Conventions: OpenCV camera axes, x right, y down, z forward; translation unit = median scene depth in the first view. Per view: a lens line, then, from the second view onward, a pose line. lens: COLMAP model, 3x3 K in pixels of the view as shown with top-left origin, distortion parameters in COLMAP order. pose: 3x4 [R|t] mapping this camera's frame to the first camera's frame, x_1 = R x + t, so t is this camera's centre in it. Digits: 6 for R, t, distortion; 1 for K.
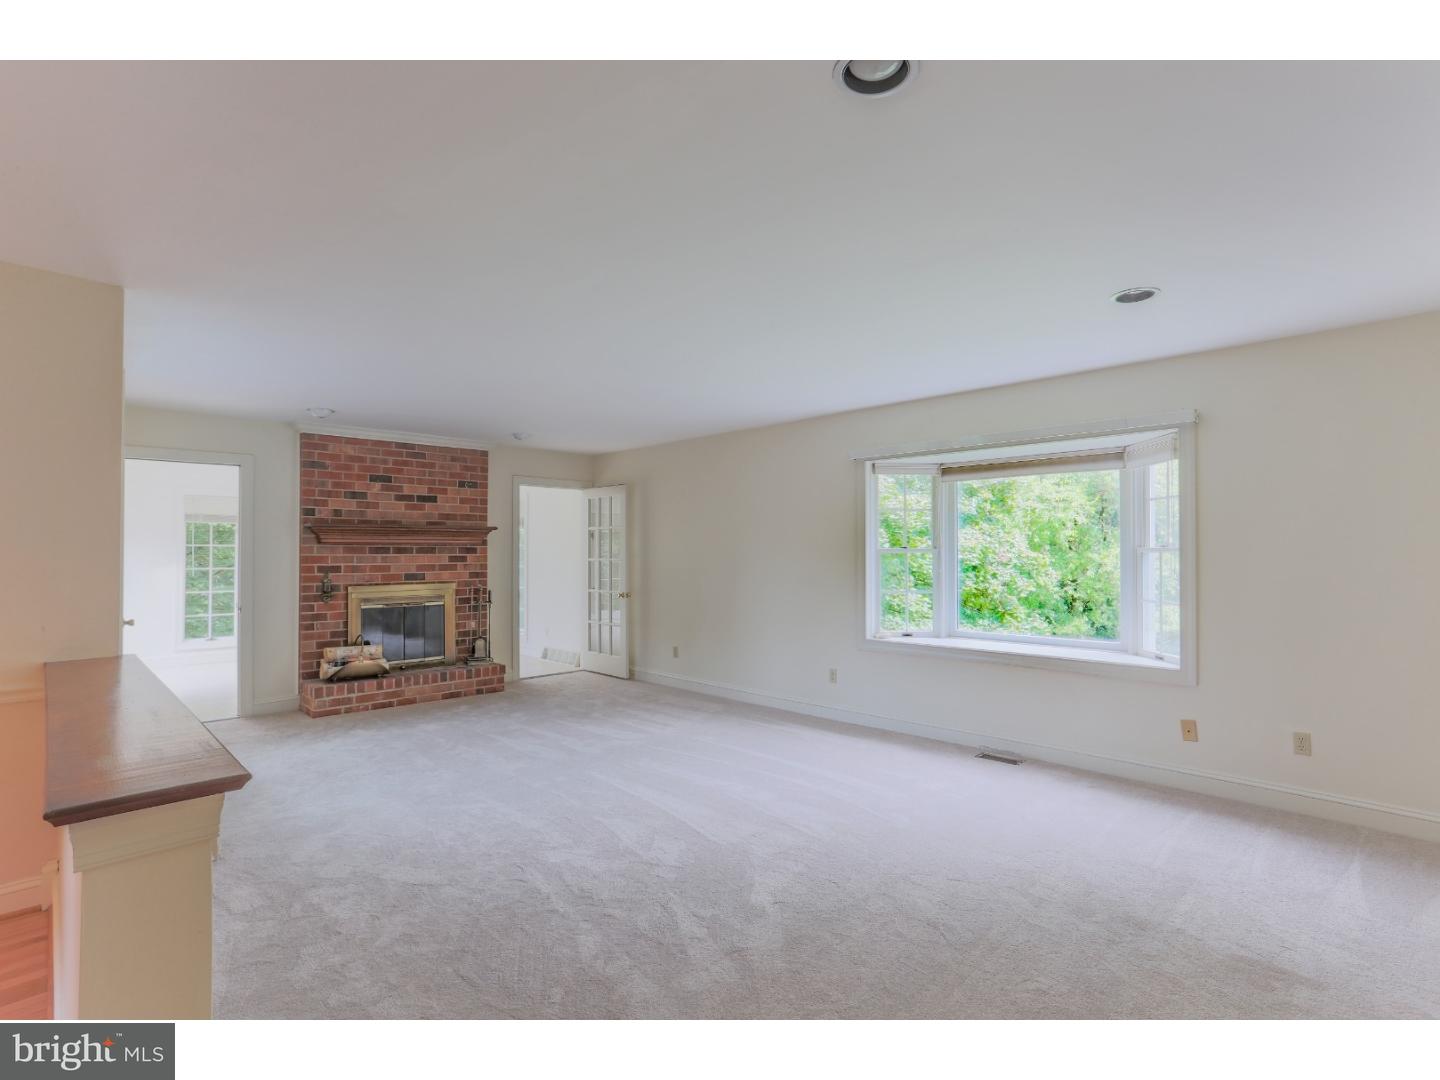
lens RADIAL K [[727.2, 0, 720.0], [0, 727.2, 540.0], [0, 0, 1]] dist [-0.000114, 0.000008]
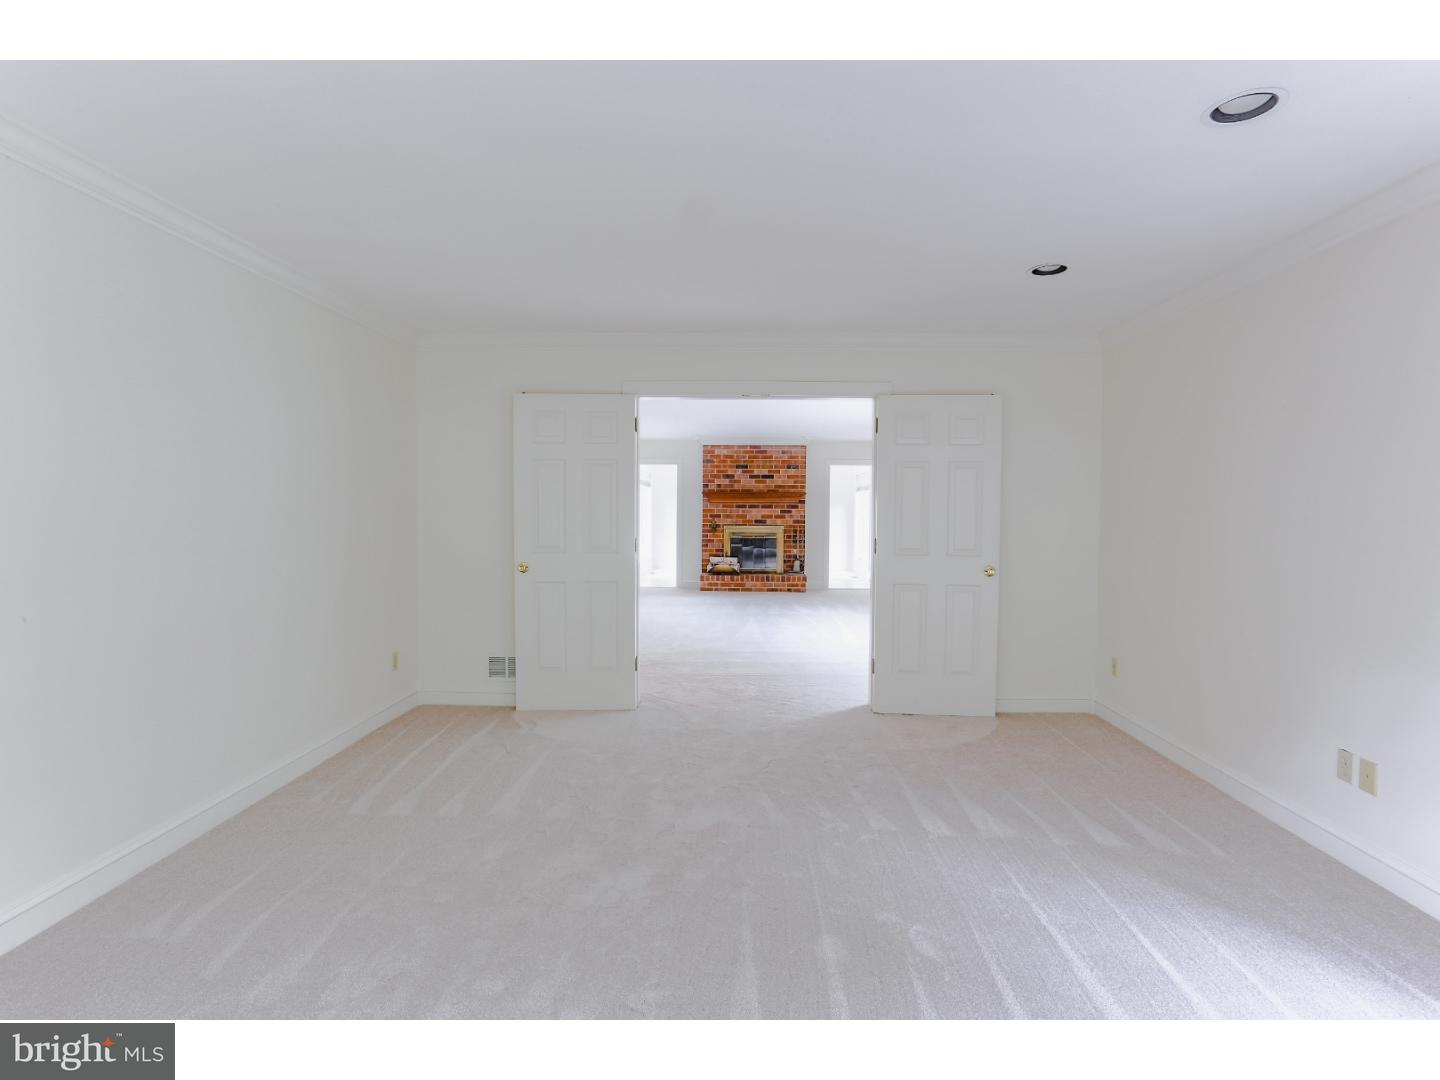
lens RADIAL K [[719.2, 0, 728.9], [0, 719.2, 528.1], [0, 0, 1]] dist [-0.032183, 0.025839]
pose [[0.707114, 0.027170, -0.706577, 0.764471], [0.002165, 0.999174, 0.040588, -0.004284], [0.707096, -0.030230, 0.706471, -0.282272]]
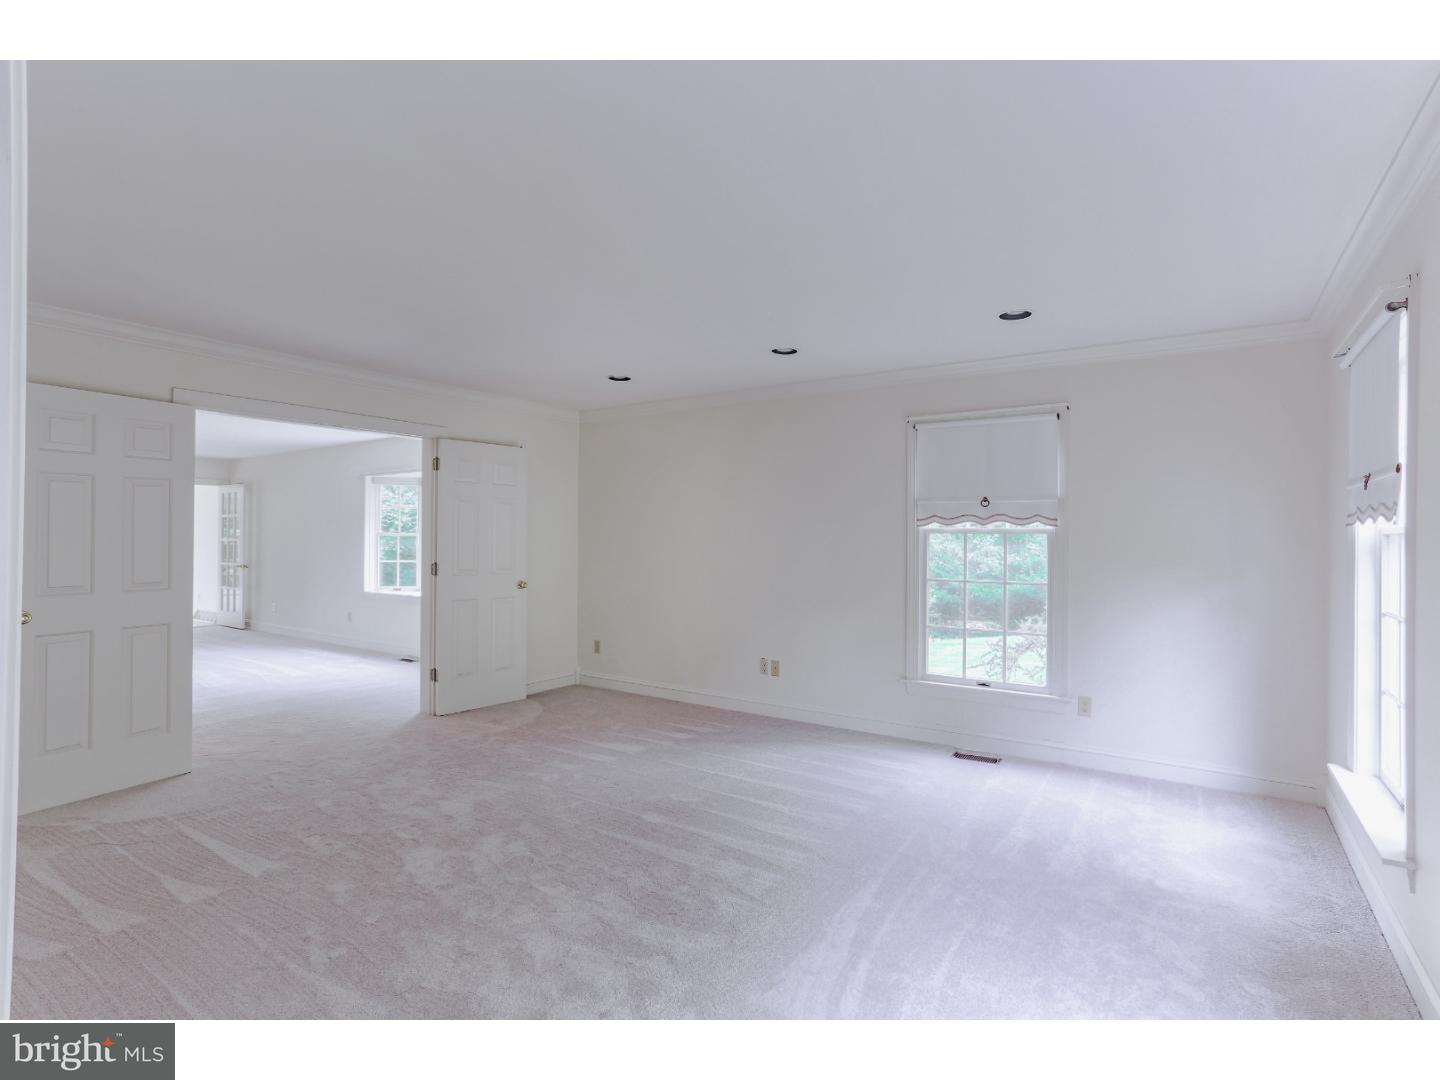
lens RADIAL K [[719.2, 0, 728.9], [0, 719.2, 528.1], [0, 0, 1]] dist [-0.032183, 0.025839]
pose [[0.977972, 0.011562, 0.208417, 0.528360], [-0.012097, 0.999926, 0.001294, -0.008274], [-0.208387, -0.003787, 0.978039, -0.525628]]
